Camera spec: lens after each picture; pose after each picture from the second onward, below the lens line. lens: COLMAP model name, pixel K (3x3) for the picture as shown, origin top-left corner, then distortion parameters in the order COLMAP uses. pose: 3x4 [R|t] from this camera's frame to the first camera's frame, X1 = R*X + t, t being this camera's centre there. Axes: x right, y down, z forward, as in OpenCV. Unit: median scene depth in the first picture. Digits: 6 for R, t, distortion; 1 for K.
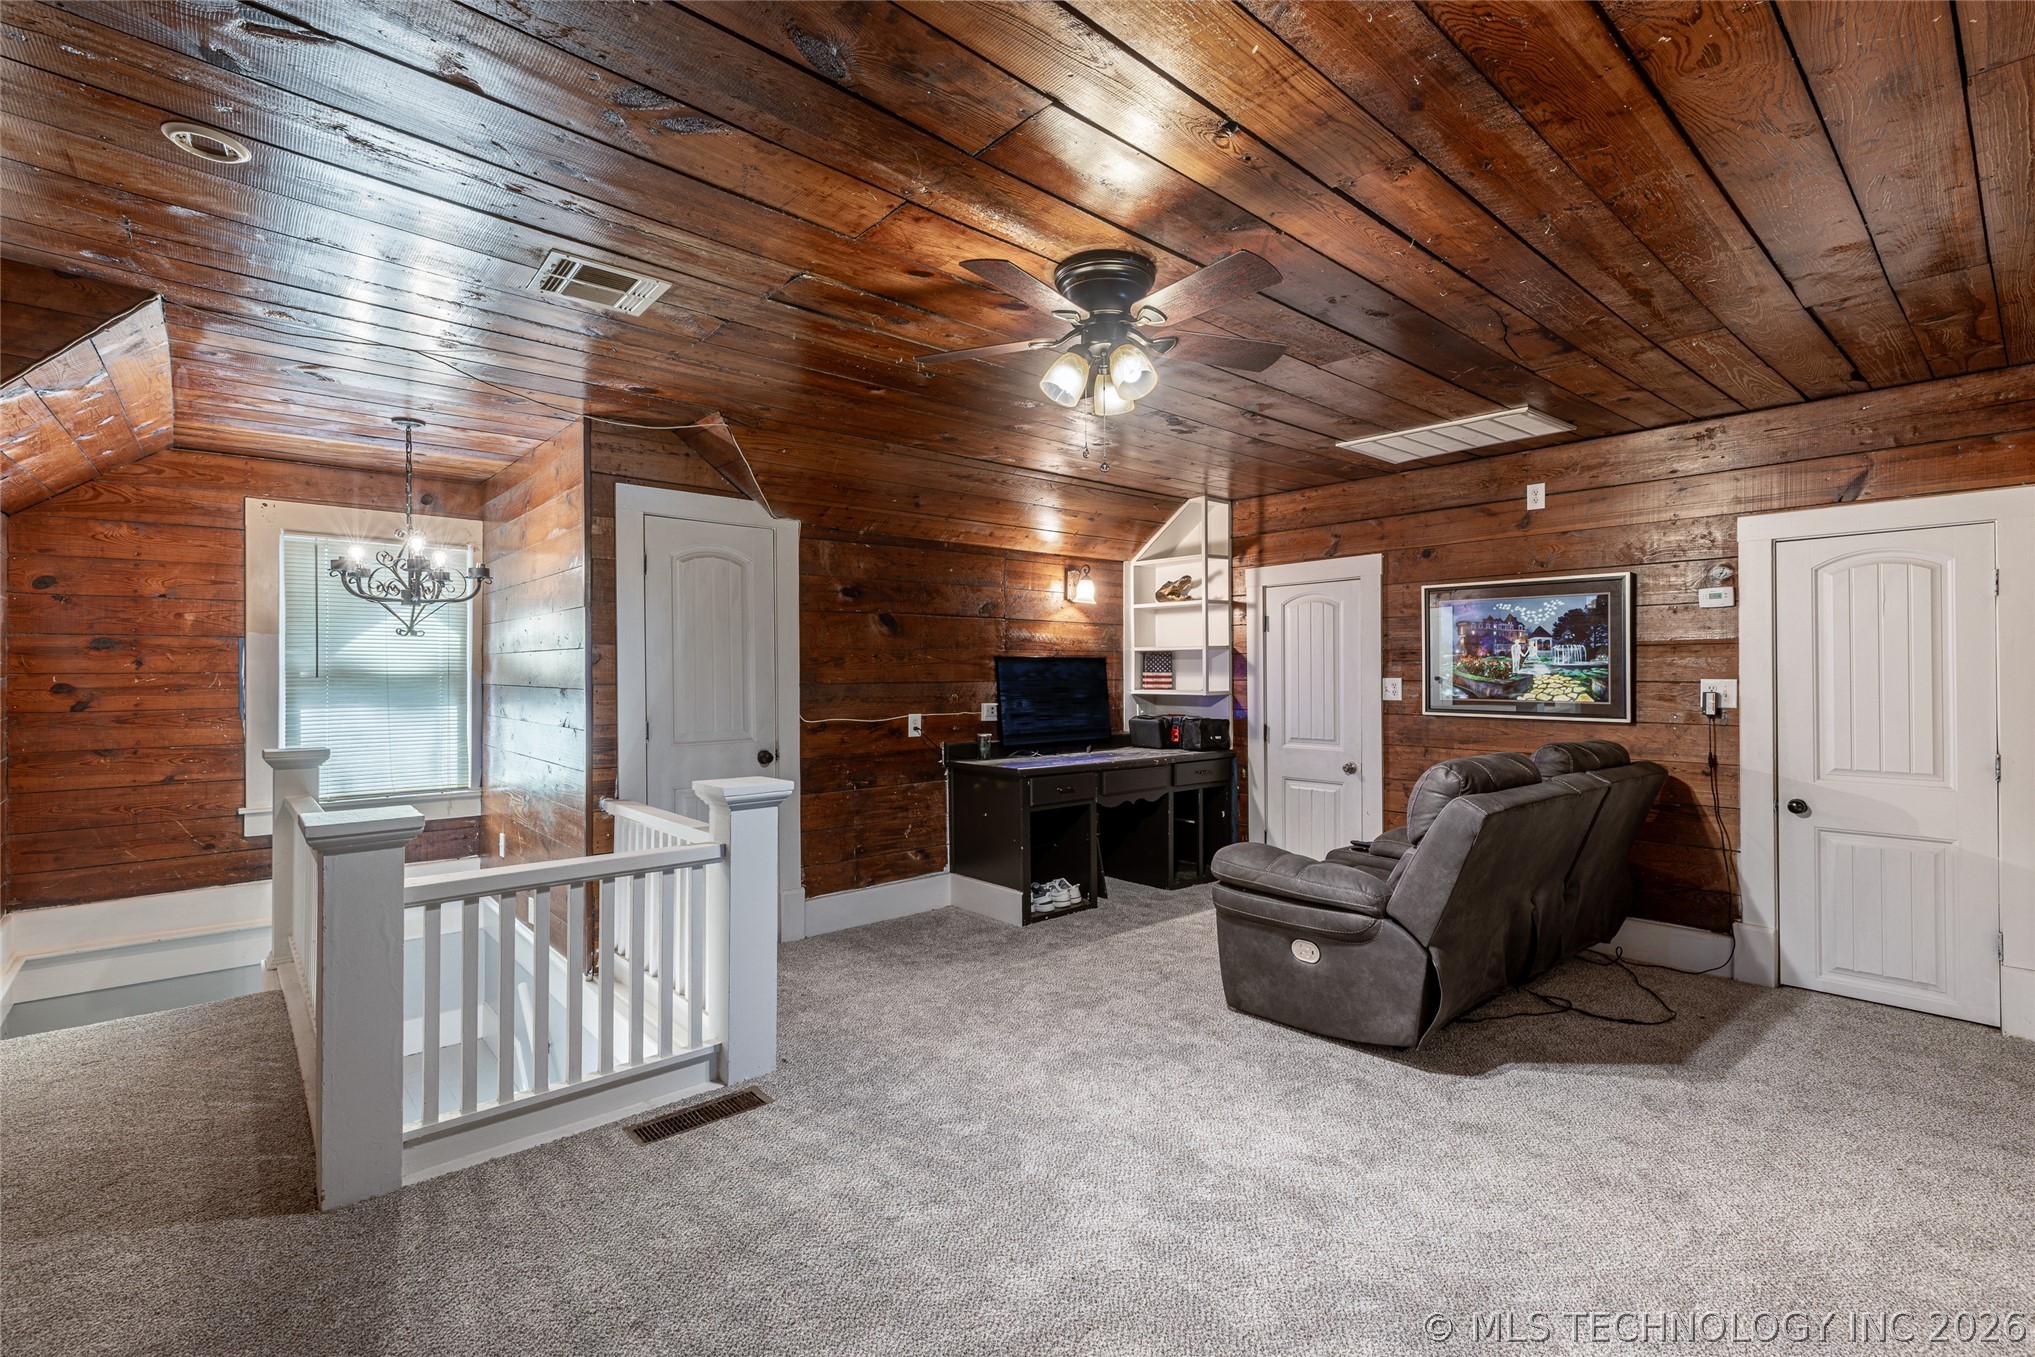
lens RADIAL K [[905.9, 0, 1014.9], [0, 905.9, 669.4], [0, 0, 1]] dist [0.003822, 0.000023]
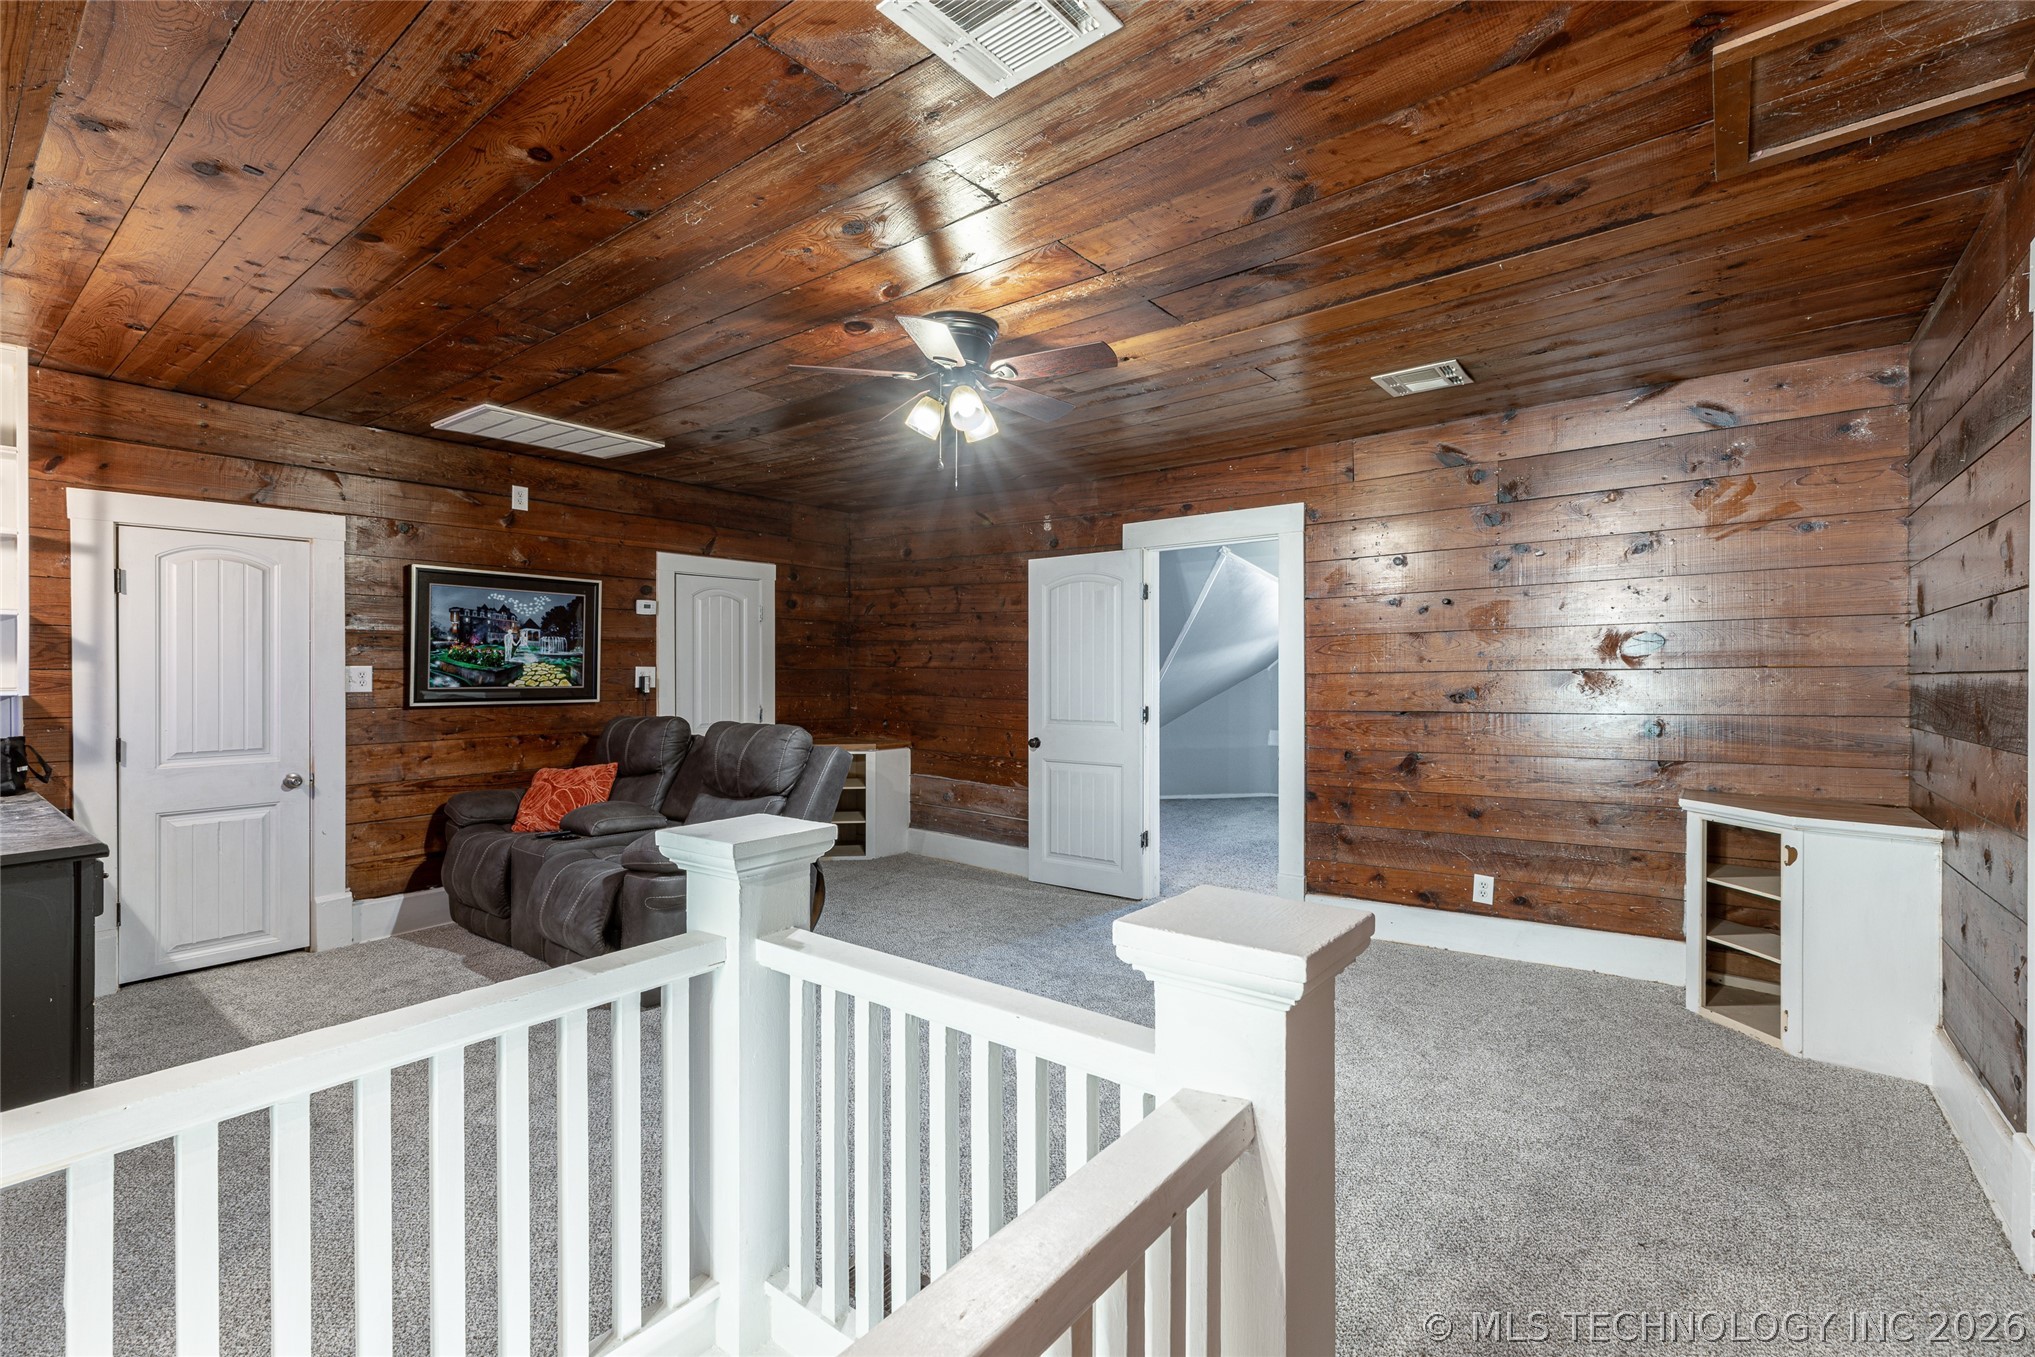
lens RADIAL K [[905.9, 0, 1007.6], [0, 905.9, 674.4], [0, 0, 1]] dist [0.003822, 0.000023]
pose [[-0.181867, 0.001377, 0.983322, -0.582416], [0.001378, 0.999998, -0.001146, 0.021201], [-0.983322, 0.001147, -0.181868, 0.613867]]
